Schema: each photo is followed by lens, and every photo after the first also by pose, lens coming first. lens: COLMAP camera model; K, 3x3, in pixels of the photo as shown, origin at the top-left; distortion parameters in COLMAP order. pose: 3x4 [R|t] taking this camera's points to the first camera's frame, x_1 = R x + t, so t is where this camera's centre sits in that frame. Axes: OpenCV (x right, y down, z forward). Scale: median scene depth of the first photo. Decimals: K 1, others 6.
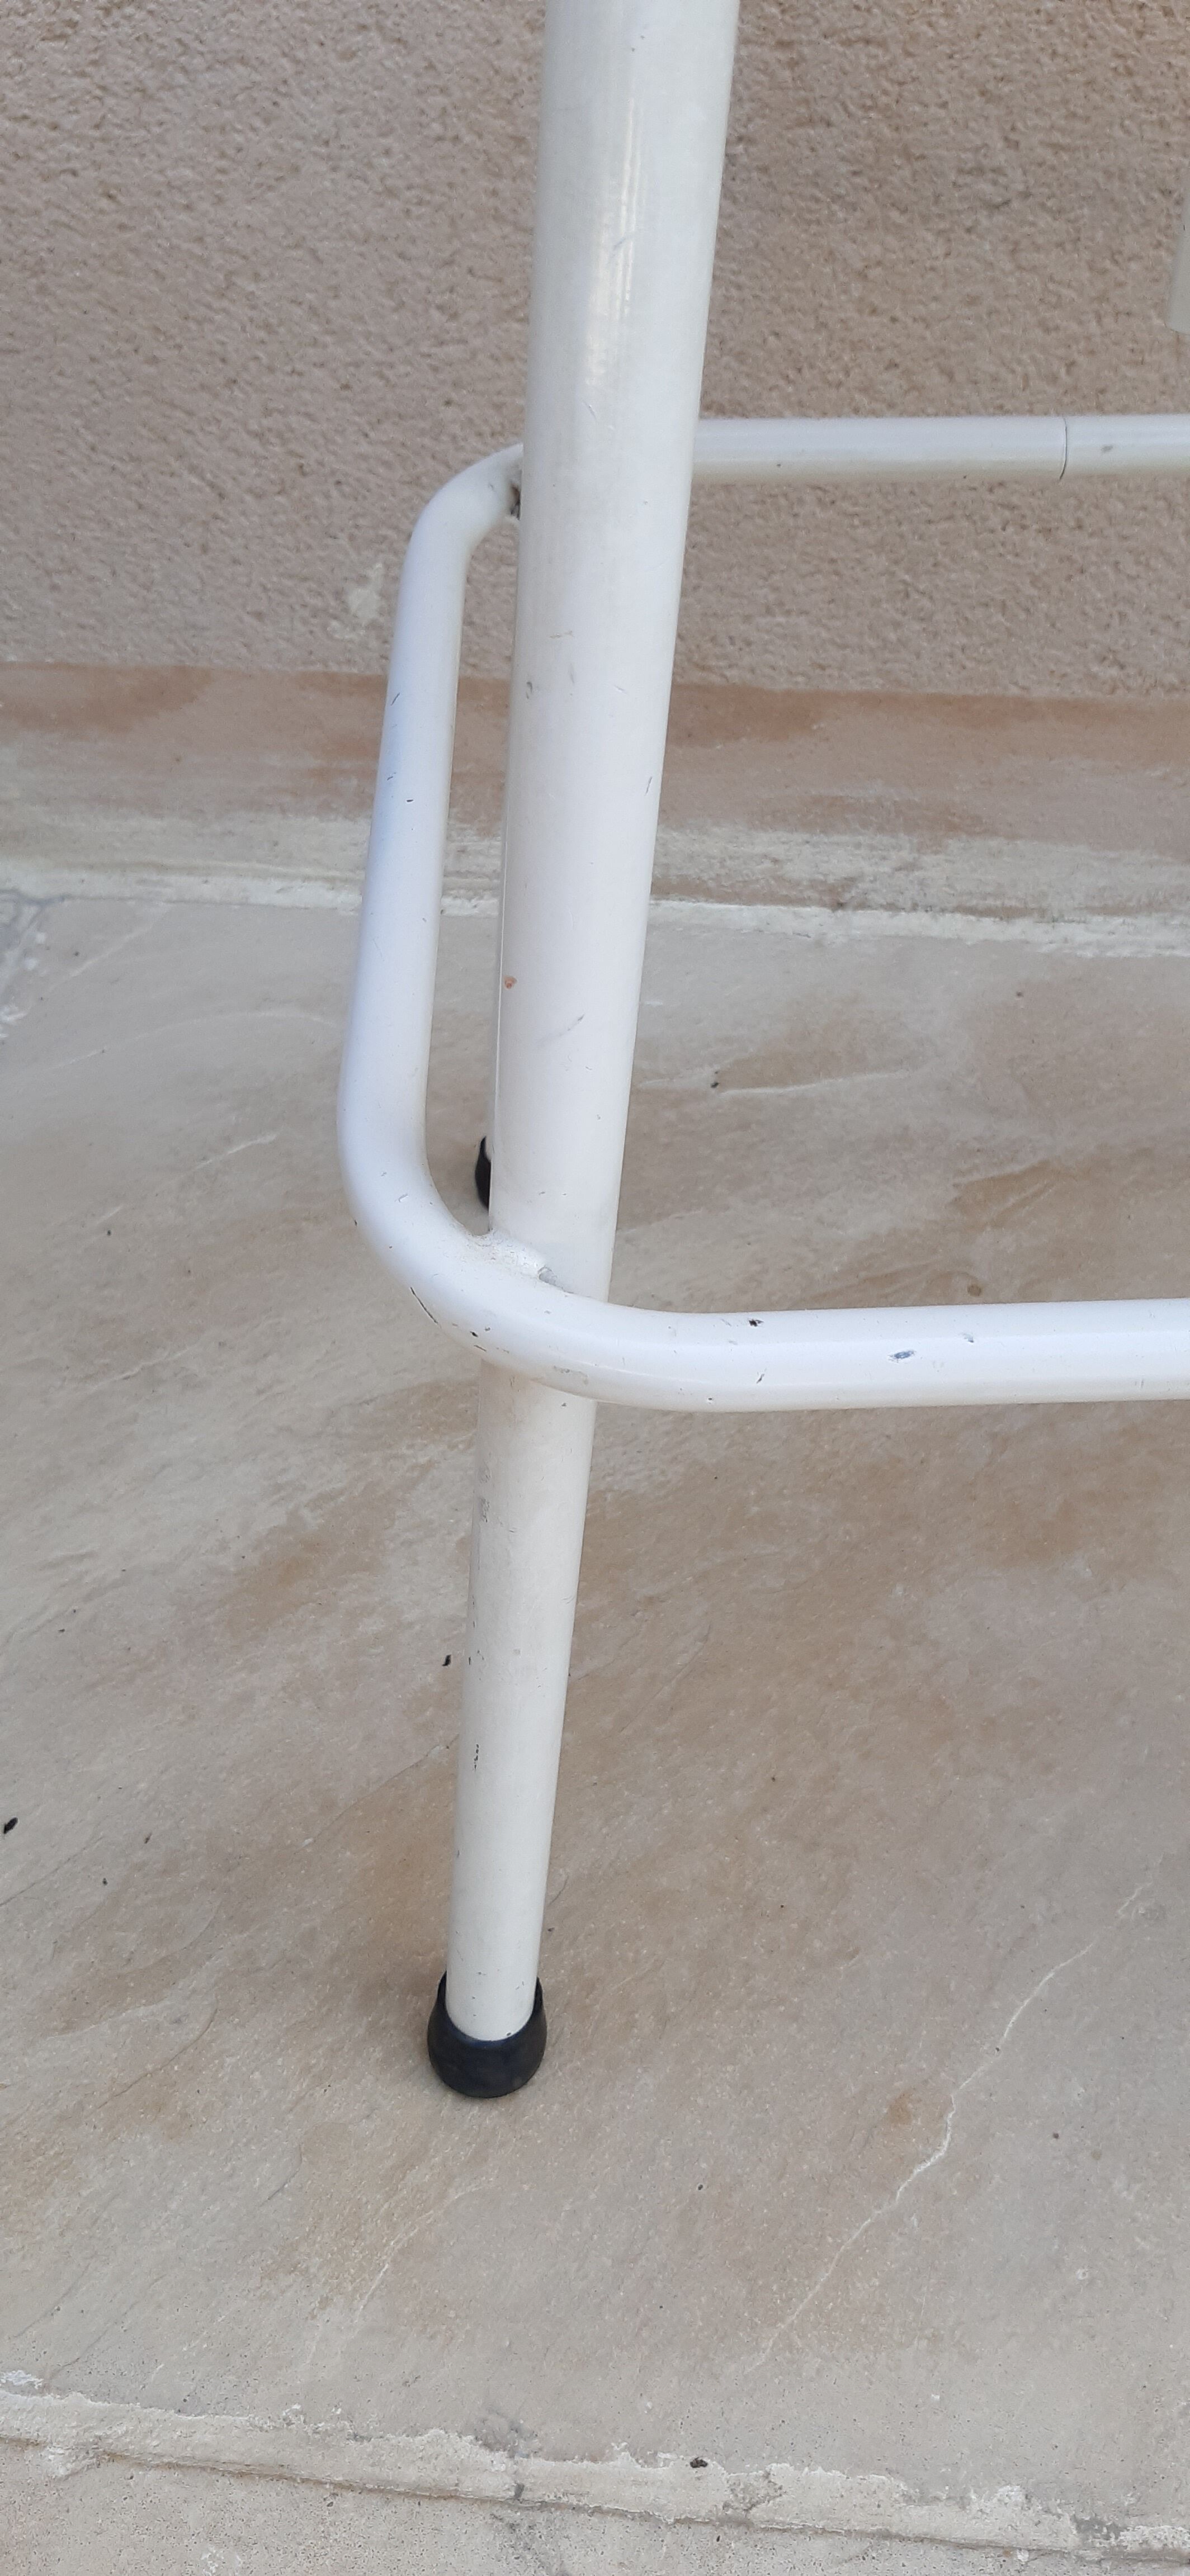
lens RADIAL K [[2032.6, 0, 601.7], [0, 2032.6, 1313.4], [0, 0, 1]] dist [0.052349, -0.139191]
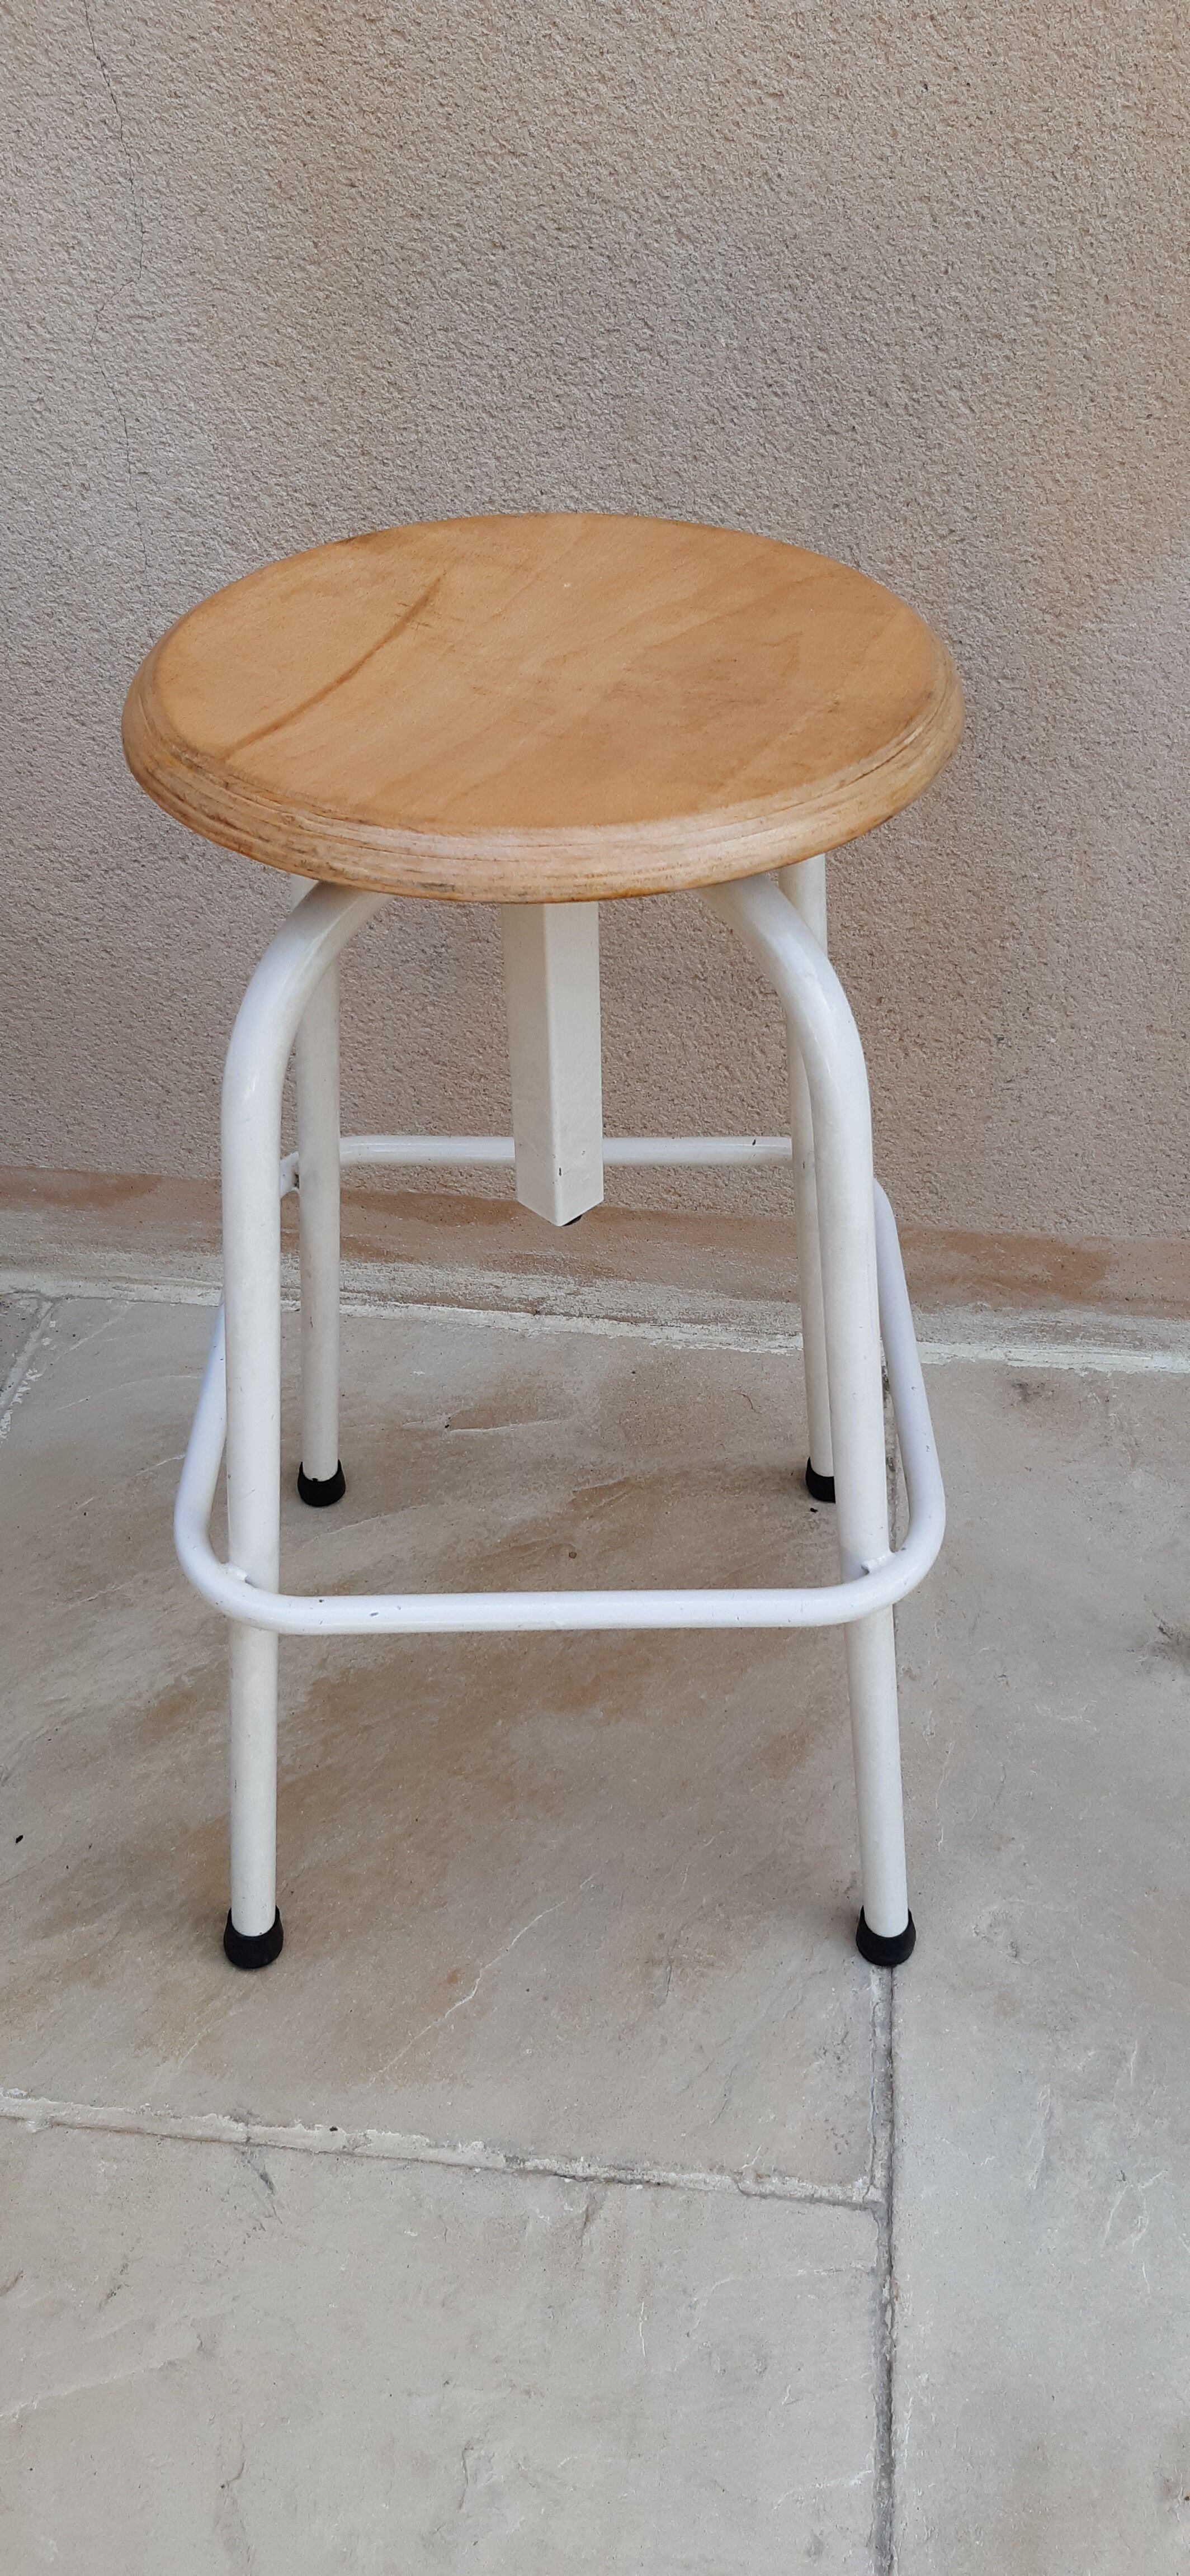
lens RADIAL K [[1970.4, 0, 608.1], [0, 1970.4, 1304.8], [0, 0, 1]] dist [0.047959, -0.131896]
pose [[0.999796, 0.015814, 0.012539, 0.195879], [-0.014555, 0.995388, -0.094816, -0.069136], [-0.013981, 0.094614, 0.995416, -0.763842]]
